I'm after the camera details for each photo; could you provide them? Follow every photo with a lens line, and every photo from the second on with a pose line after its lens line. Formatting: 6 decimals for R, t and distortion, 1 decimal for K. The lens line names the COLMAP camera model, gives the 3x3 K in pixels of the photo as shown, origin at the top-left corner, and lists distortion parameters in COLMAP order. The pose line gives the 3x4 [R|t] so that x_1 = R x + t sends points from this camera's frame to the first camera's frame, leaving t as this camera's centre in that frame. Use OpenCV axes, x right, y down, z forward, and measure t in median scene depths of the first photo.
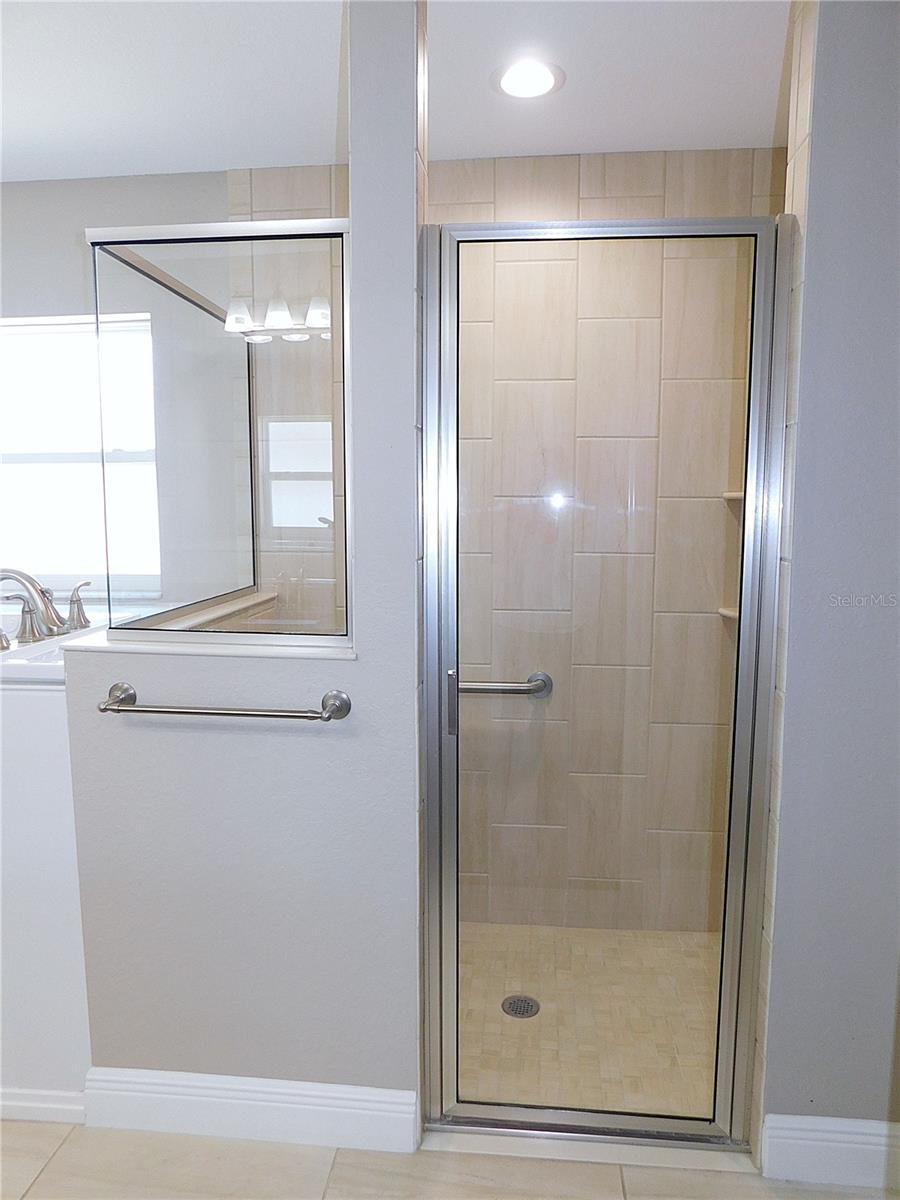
lens RADIAL K [[809.1, 0, 468.8], [0, 809.1, 617.8], [0, 0, 1]] dist [-0.071077, 0.057616]
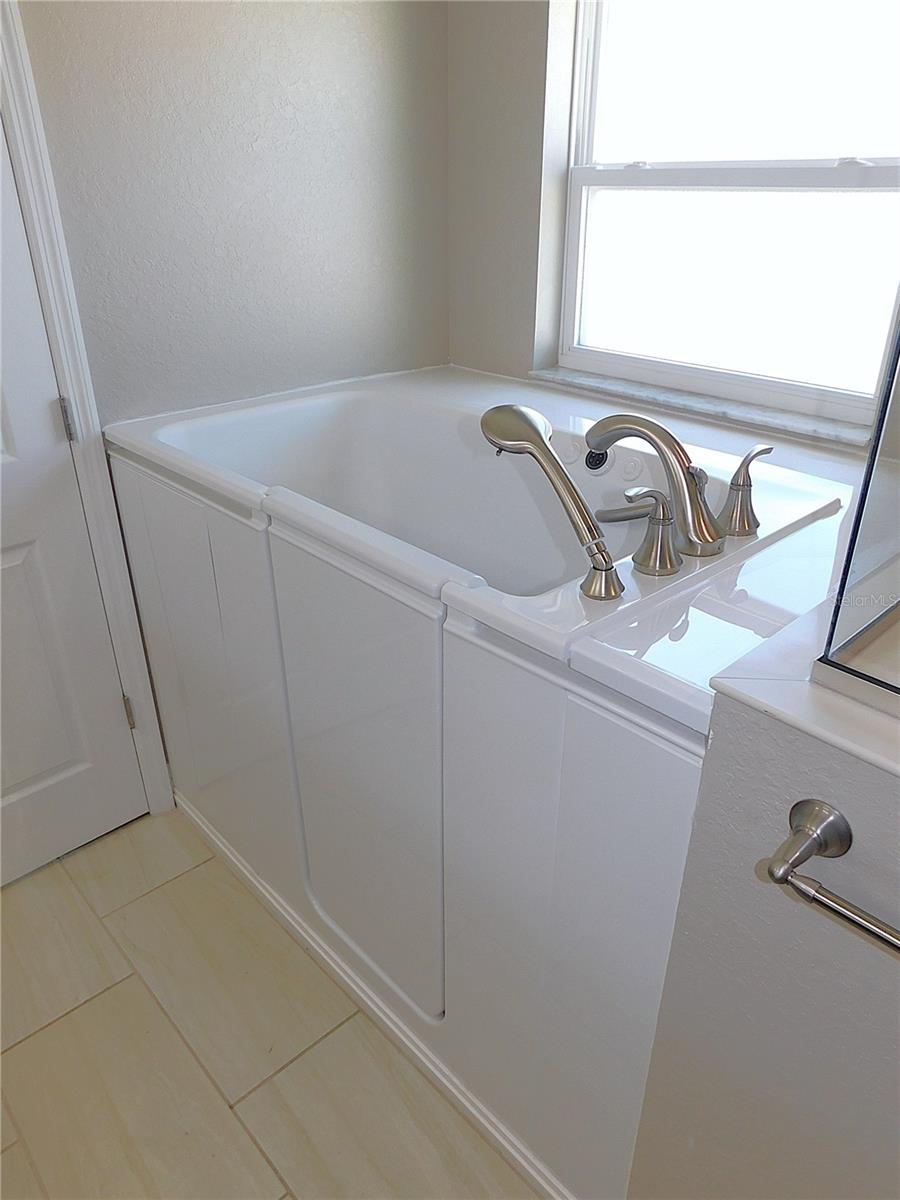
lens RADIAL K [[809.1, 0, 459.2], [0, 809.1, 593.8], [0, 0, 1]] dist [-0.071077, 0.057616]
pose [[0.742628, 0.302264, -0.597612, -0.274950], [-0.090386, 0.929424, 0.357772, -0.128257], [0.663577, -0.211676, 0.717537, 0.441166]]
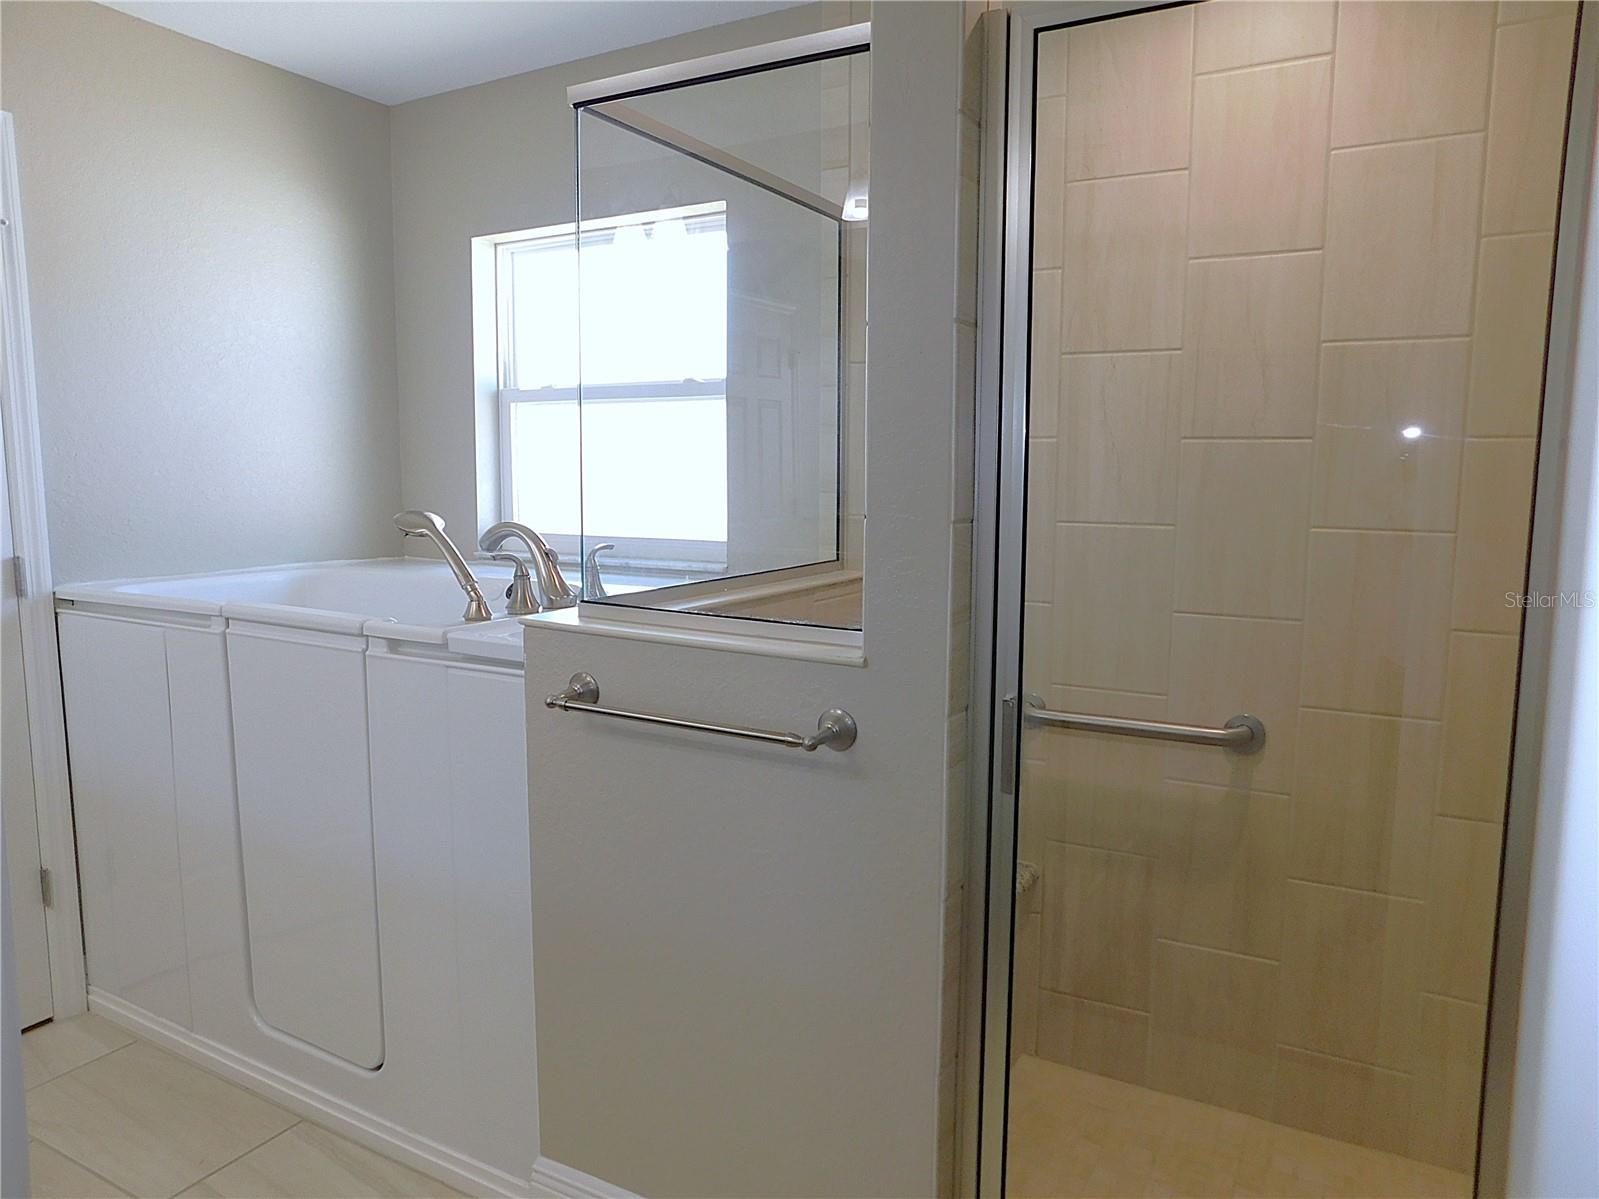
lens RADIAL K [[1078.1, 0, 815.7], [0, 1078.1, 607.9], [0, 0, 1]] dist [-0.071077, 0.057616]
pose [[0.910625, 0.056059, -0.409415, 0.145961], [-0.059859, 0.998201, 0.003539, 0.001614], [0.408876, 0.021284, 0.912342, 0.113425]]
